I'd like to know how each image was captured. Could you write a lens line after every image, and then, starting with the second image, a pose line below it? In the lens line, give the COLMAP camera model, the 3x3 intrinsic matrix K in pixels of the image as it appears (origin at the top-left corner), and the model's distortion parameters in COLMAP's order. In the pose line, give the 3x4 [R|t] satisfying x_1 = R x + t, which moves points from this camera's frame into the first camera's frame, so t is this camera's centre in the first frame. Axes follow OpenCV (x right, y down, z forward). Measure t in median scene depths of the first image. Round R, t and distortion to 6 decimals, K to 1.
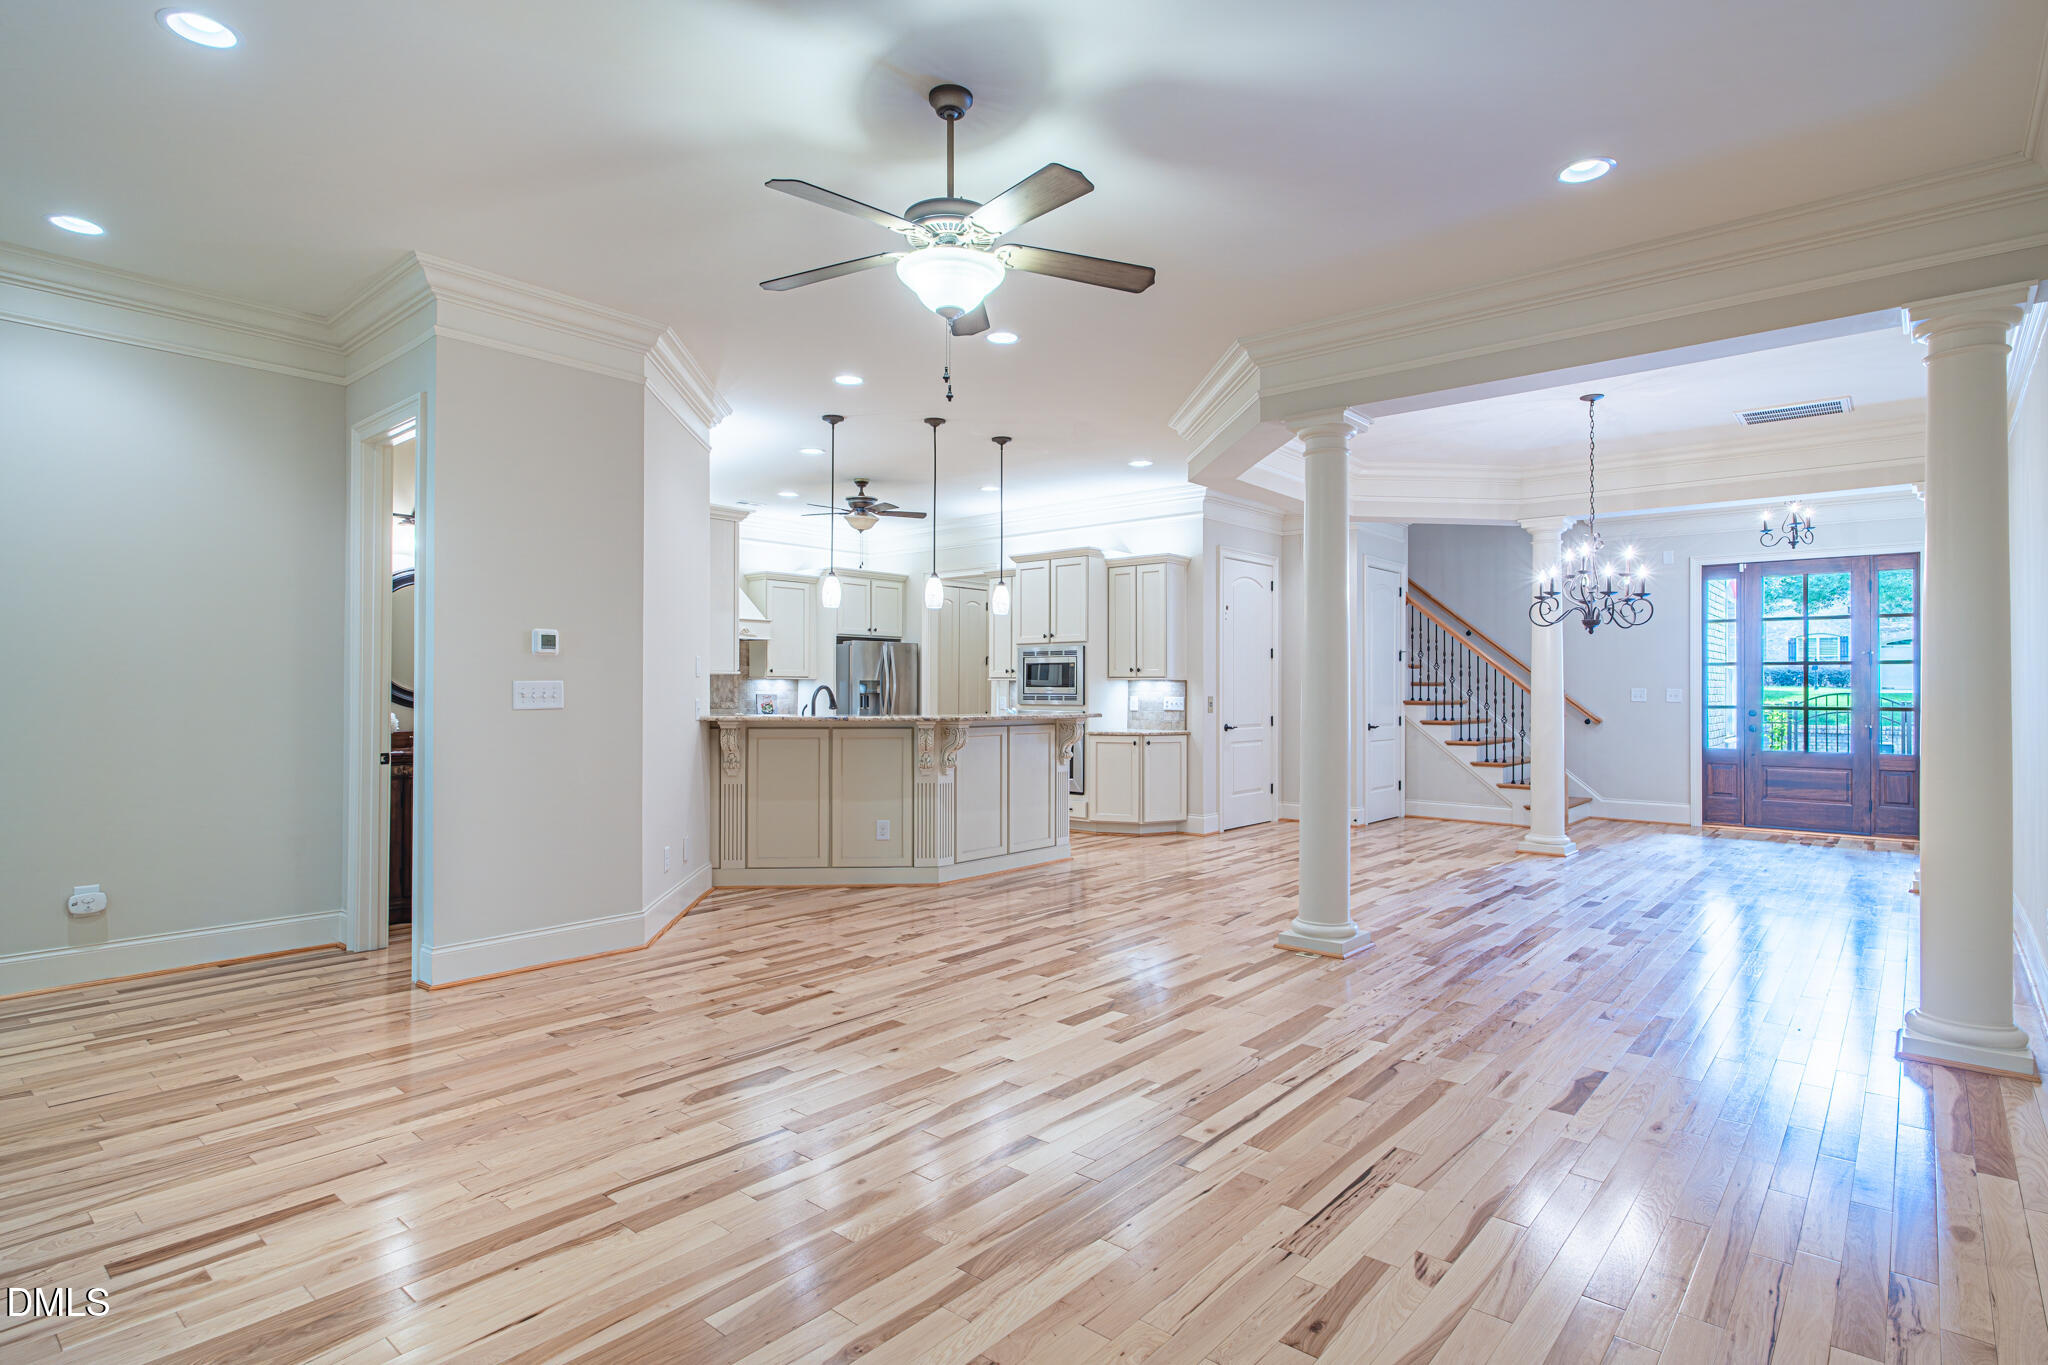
lens RADIAL K [[1061.2, 0, 1023.0], [0, 1061.2, 686.6], [0, 0, 1]] dist [-0.003504, -0.001226]
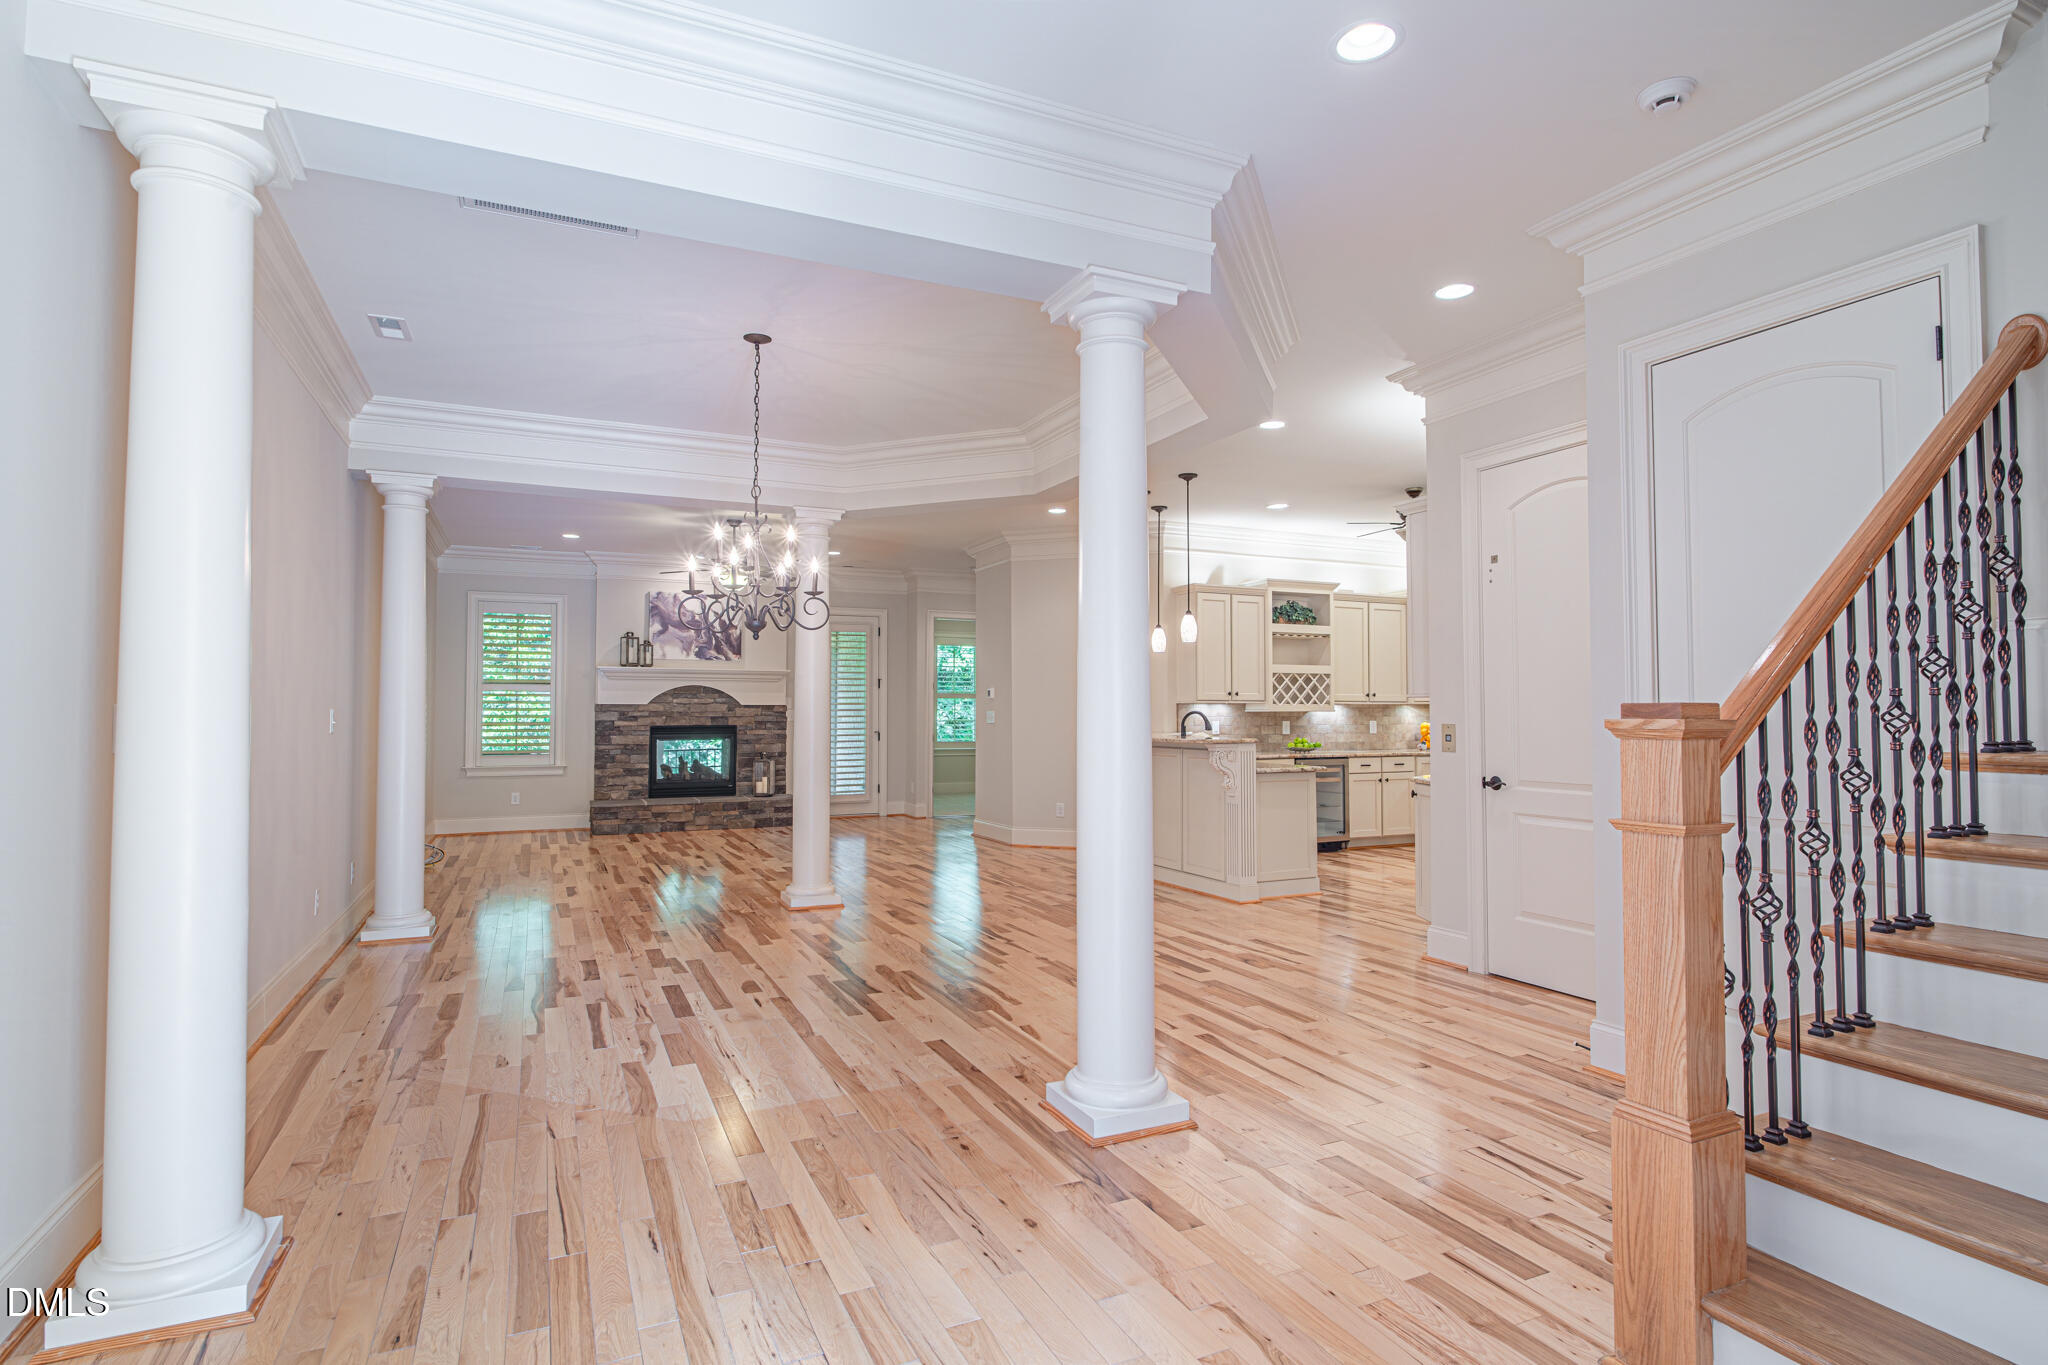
lens RADIAL K [[1034.4, 0, 1006.1], [0, 1034.4, 673.4], [0, 0, 1]] dist [-0.006087, -0.000517]
pose [[-0.425077, -0.039629, -0.904289, 1.662651], [0.000649, 0.999028, -0.044085, 0.013833], [0.905157, -0.019326, -0.424638, 2.160402]]
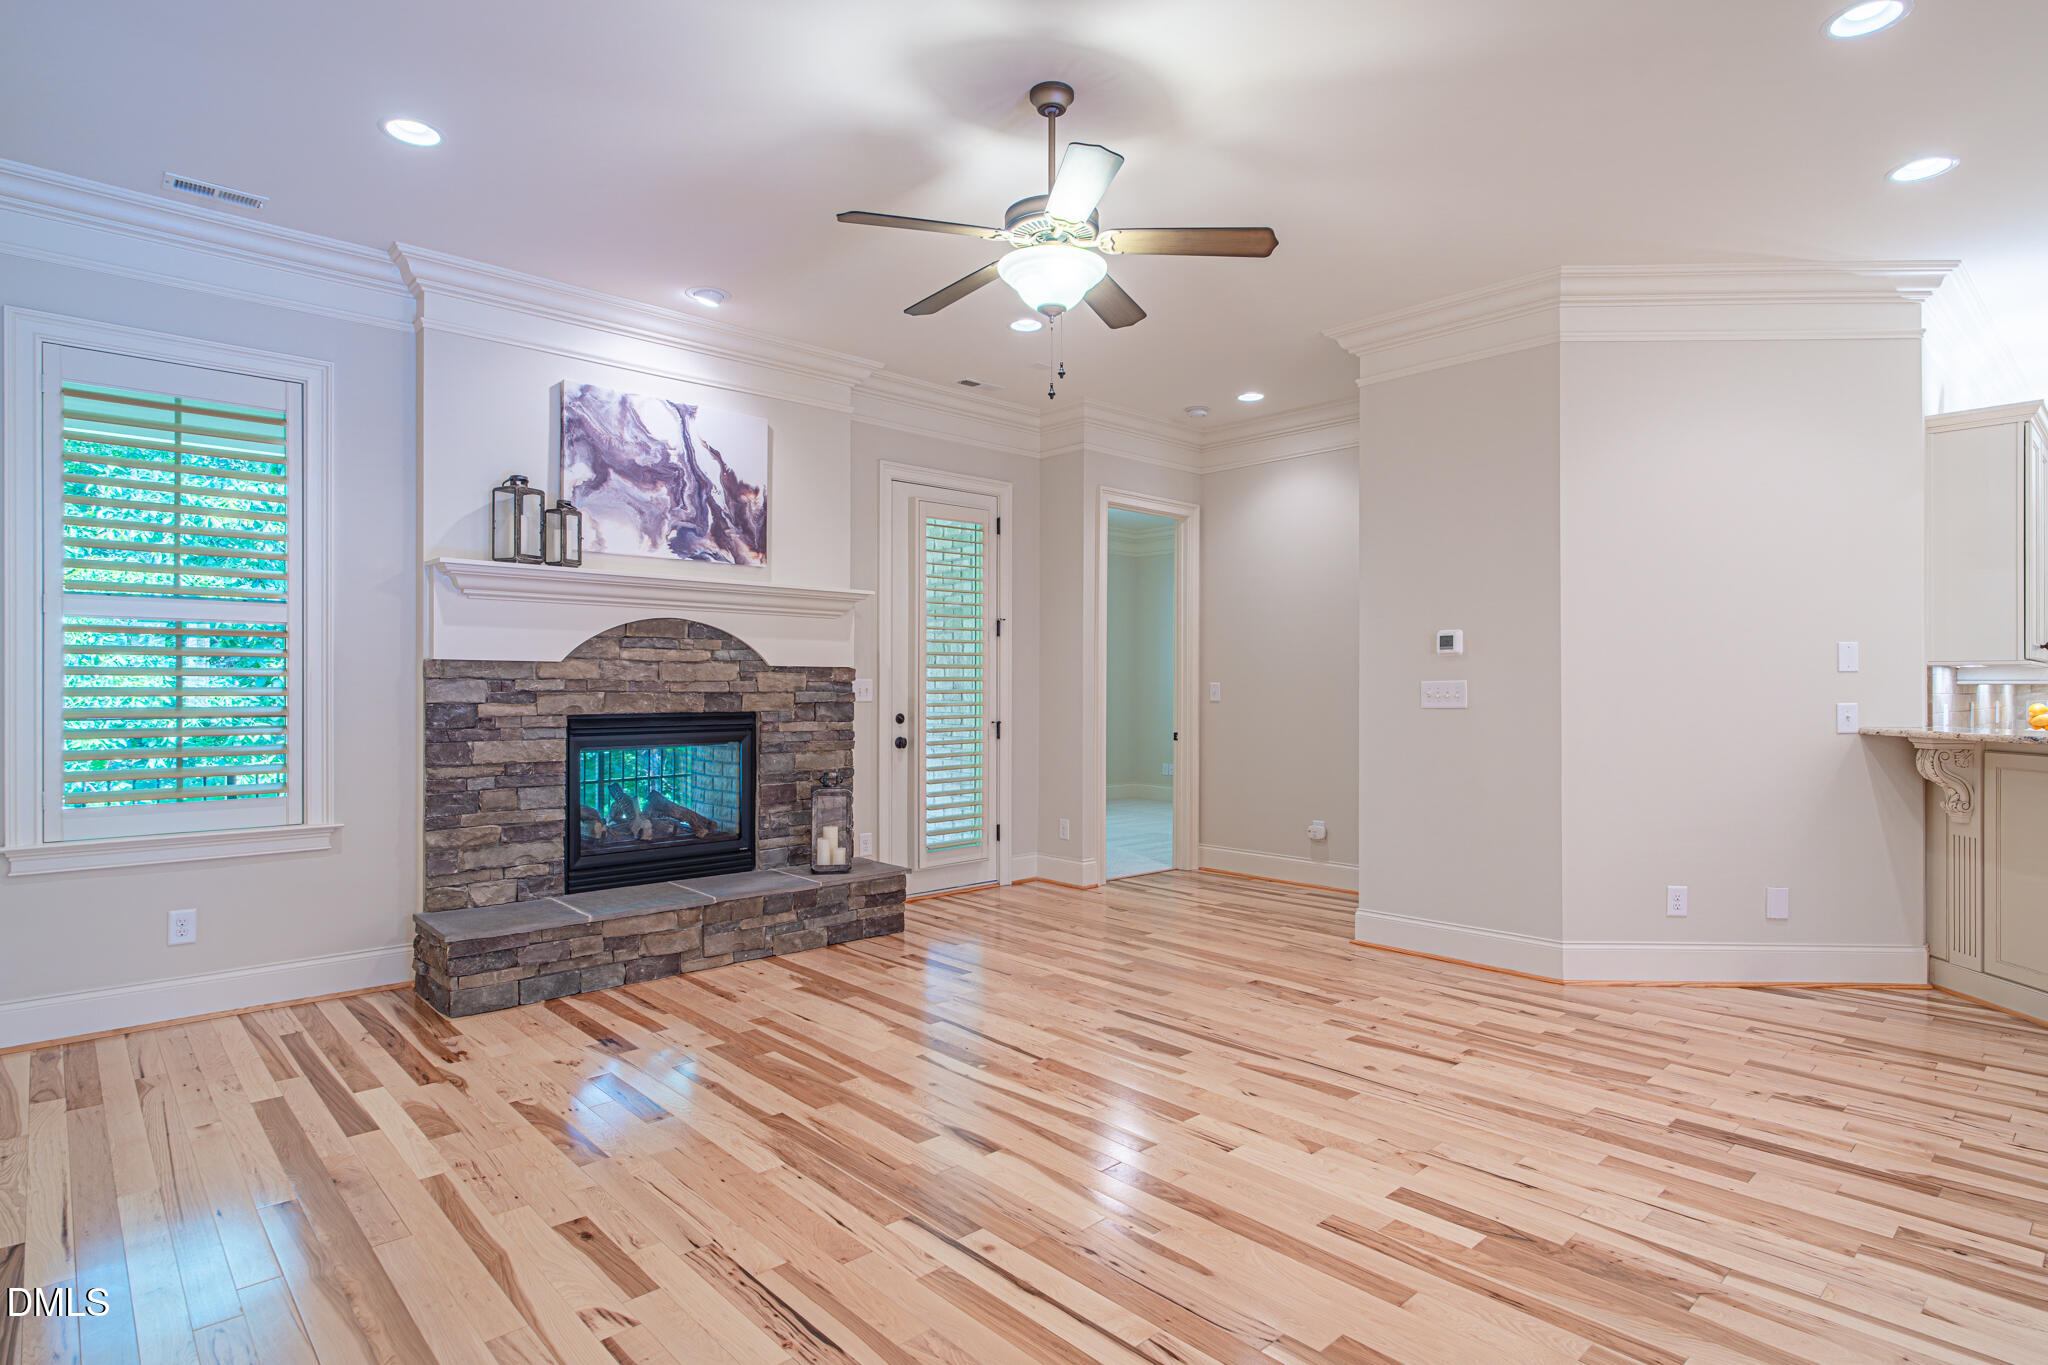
lens RADIAL K [[1061.2, 0, 1023.0], [0, 1061.2, 686.6], [0, 0, 1]] dist [-0.003504, -0.001226]
pose [[-0.118950, -0.005108, -0.992887, 0.675331], [0.000436, 0.999986, -0.005197, 0.007042], [0.992900, -0.001051, -0.118946, 0.795405]]
